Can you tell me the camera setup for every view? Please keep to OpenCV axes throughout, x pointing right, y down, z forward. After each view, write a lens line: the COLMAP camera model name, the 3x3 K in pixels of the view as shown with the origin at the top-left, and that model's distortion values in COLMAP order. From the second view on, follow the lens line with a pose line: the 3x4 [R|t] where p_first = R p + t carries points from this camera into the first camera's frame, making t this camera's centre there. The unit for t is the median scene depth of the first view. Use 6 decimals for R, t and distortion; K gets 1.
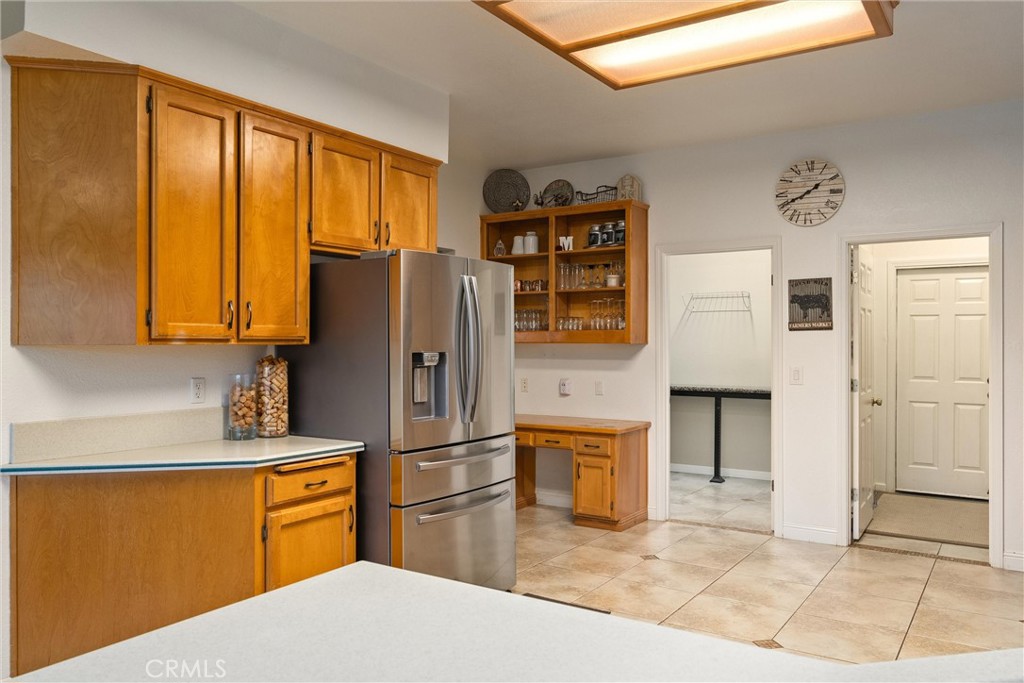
lens RADIAL K [[760.5, 0, 510.2], [0, 760.5, 340.3], [0, 0, 1]] dist [0.000756, -0.003350]
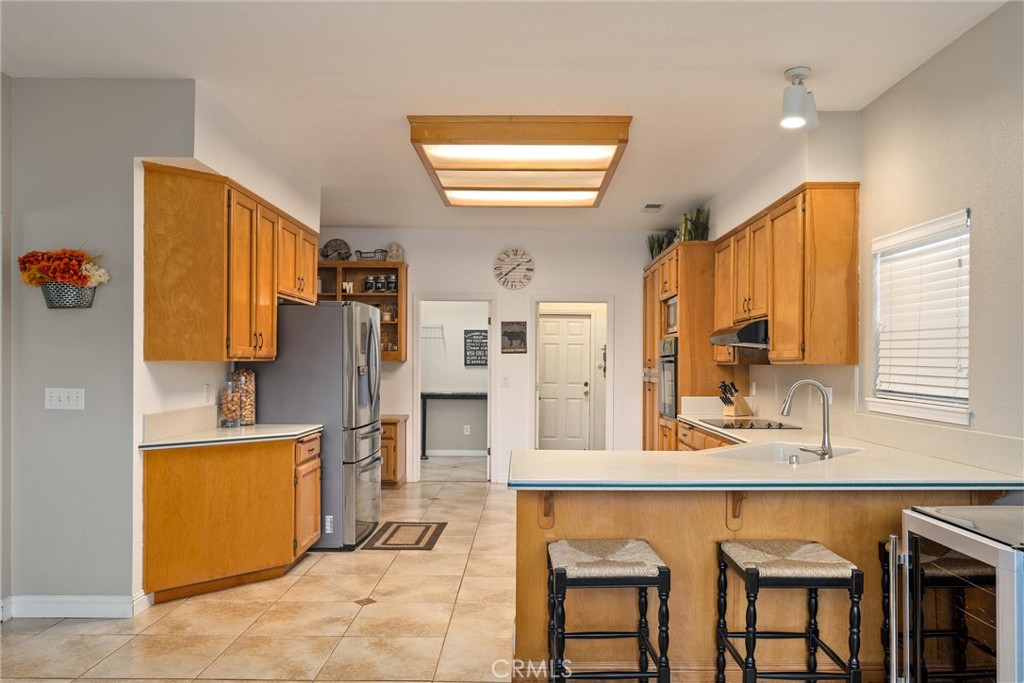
lens RADIAL K [[702.8, 0, 520.9], [0, 702.8, 351.6], [0, 0, 1]] dist [-0.006690, 0.000240]
pose [[0.839551, 0.012199, 0.543144, -0.413266], [-0.007799, 0.999915, -0.010402, -0.001244], [-0.543225, 0.004497, 0.839575, -0.272120]]
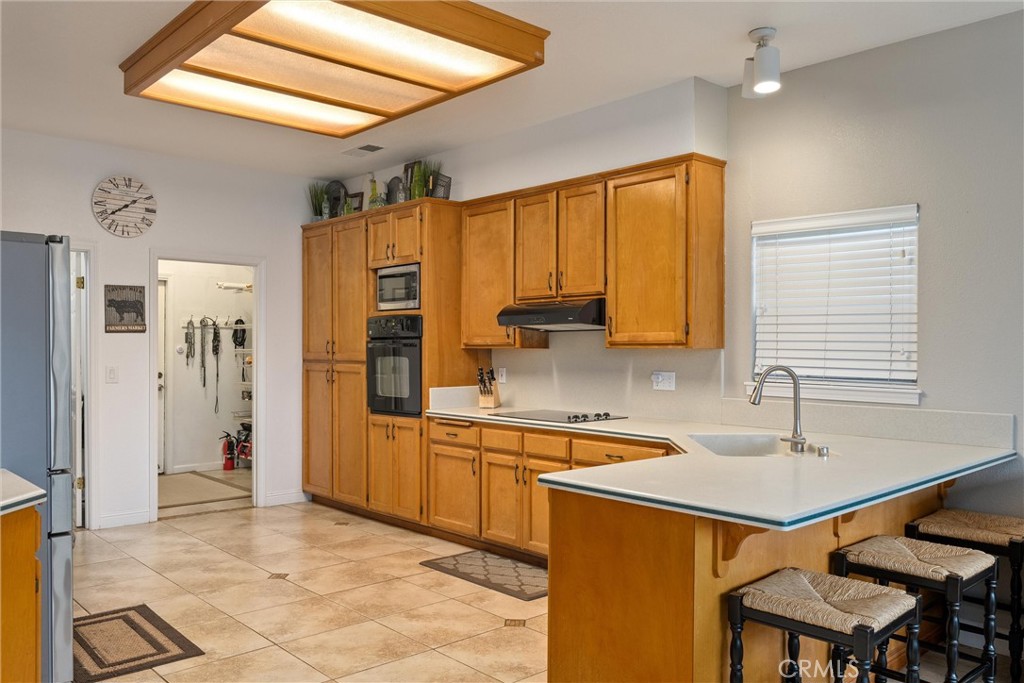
lens RADIAL K [[785.3, 0, 507.7], [0, 785.3, 346.7], [0, 0, 1]] dist [0.004577, -0.004732]
pose [[0.260935, -0.000172, 0.965356, -0.557460], [-0.007892, 0.999966, 0.002312, 0.000072], [-0.965324, -0.008222, 0.260925, 0.176857]]
